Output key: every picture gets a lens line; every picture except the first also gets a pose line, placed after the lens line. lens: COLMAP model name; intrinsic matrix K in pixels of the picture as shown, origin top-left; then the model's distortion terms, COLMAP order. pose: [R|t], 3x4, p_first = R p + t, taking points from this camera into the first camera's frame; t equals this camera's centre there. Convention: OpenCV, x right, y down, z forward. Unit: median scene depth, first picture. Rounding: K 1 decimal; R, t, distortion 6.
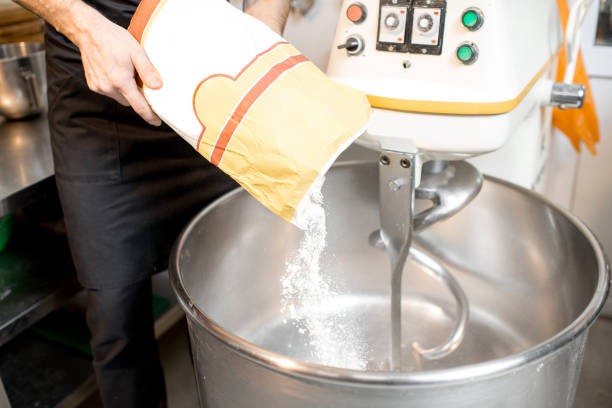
lens RADIAL K [[641.1, 0, 306.0], [0, 641.1, 204.0], [0, 0, 1]] dist [-0.051610, 0.011927]
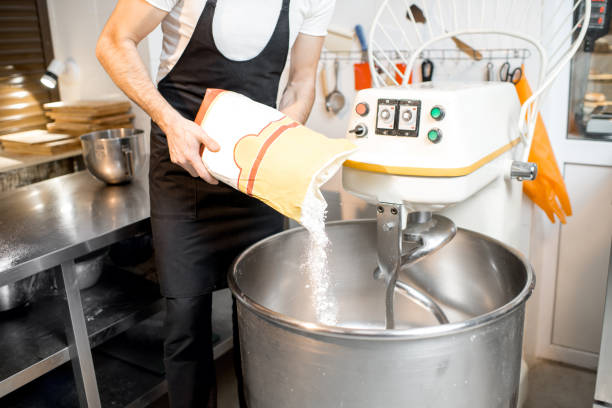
lens RADIAL K [[641.1, 0, 306.0], [0, 641.1, 204.0], [0, 0, 1]] dist [-0.051610, 0.011927]
pose [[0.997570, 0.021966, -0.066121, 0.050628], [-0.031892, 0.987707, -0.153027, 0.139303], [0.061947, 0.154764, 0.986008, -0.405512]]
